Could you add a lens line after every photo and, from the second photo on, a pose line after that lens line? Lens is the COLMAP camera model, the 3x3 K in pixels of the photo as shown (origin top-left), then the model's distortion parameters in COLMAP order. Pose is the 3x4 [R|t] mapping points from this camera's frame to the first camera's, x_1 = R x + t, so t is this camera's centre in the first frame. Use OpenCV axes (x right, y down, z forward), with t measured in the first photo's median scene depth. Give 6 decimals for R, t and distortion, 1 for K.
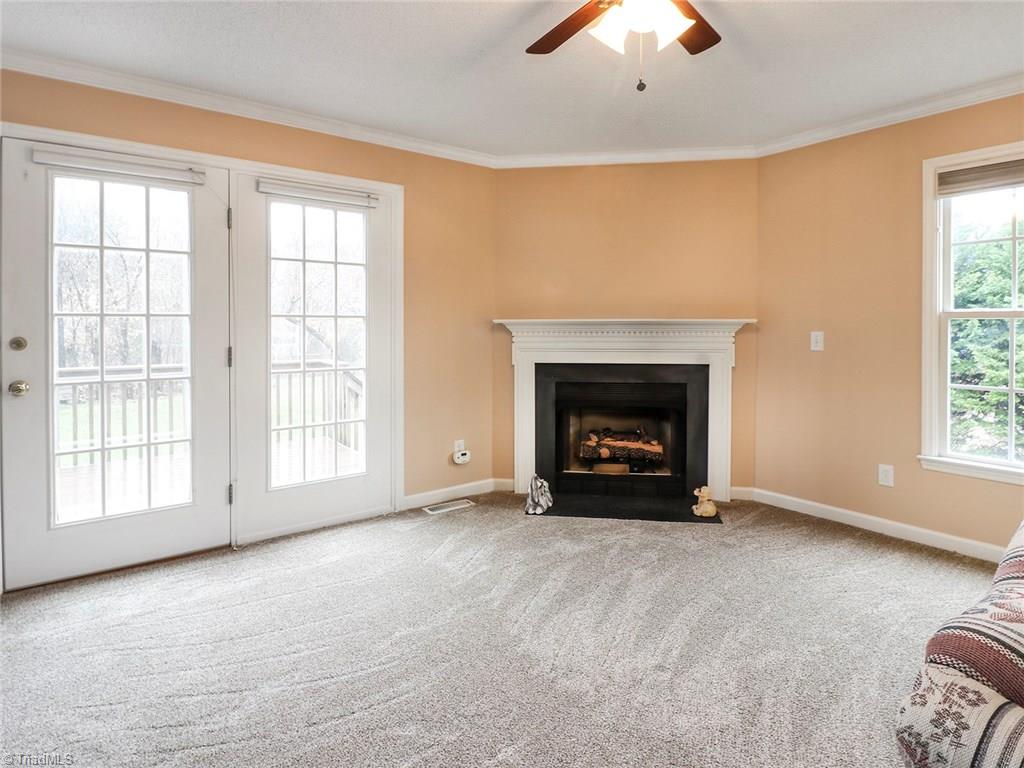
lens RADIAL K [[566.8, 0, 511.4], [0, 566.8, 326.4], [0, 0, 1]] dist [0.003194, 0.000210]
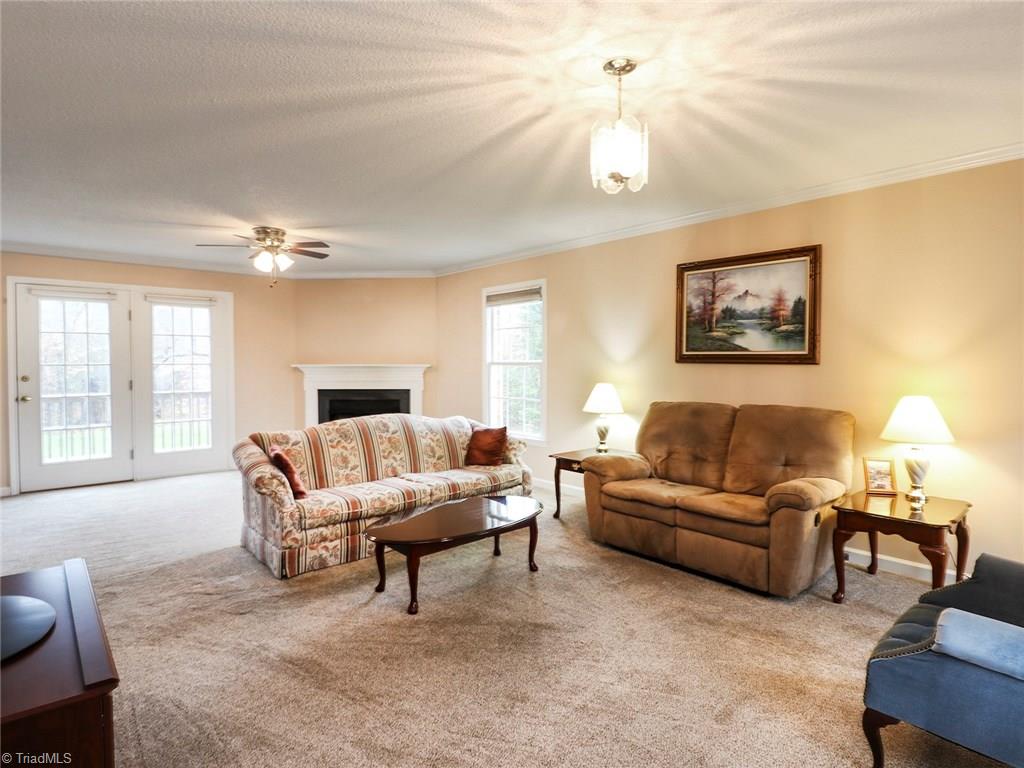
lens RADIAL K [[557.3, 0, 508.8], [0, 557.3, 373.8], [0, 0, 1]] dist [-0.000629, 0.000072]
pose [[0.996882, -0.003560, 0.078831, 0.602485], [0.002070, 0.999818, 0.018969, -0.018848], [-0.078885, -0.018747, 0.996707, -0.945552]]
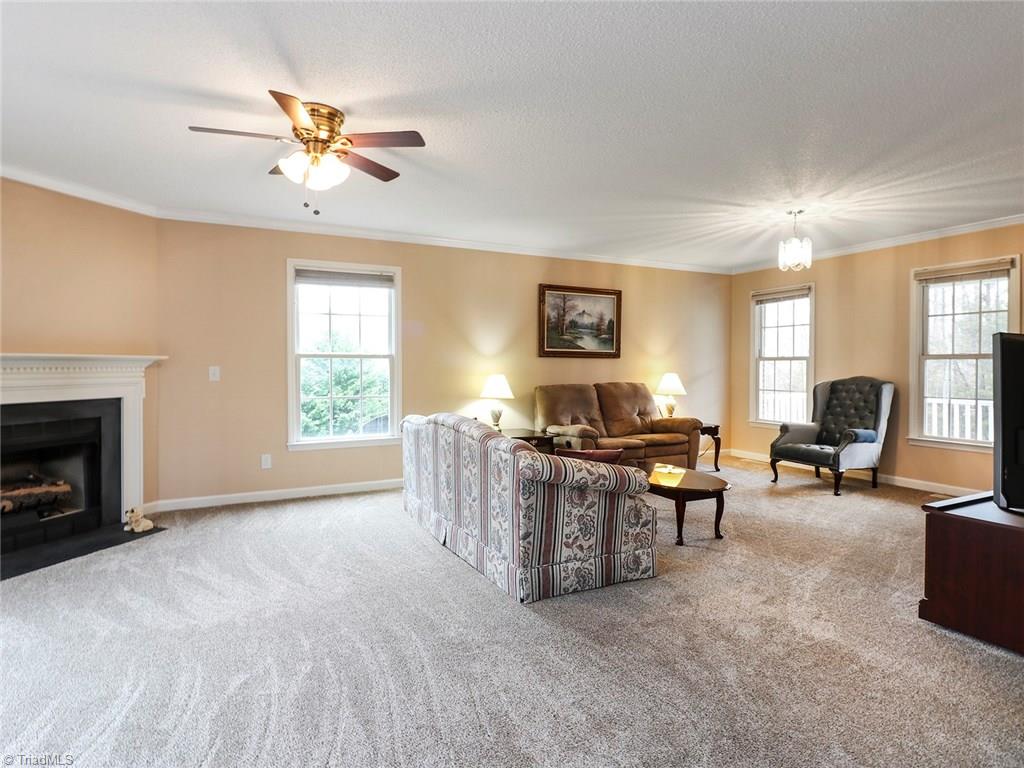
lens RADIAL K [[557.3, 0, 508.8], [0, 557.3, 373.8], [0, 0, 1]] dist [-0.000629, 0.000072]
pose [[0.182961, -0.013868, 0.983022, -0.639237], [0.002076, 0.999904, 0.013720, 0.010404], [-0.983118, -0.000470, 0.182972, 0.094798]]
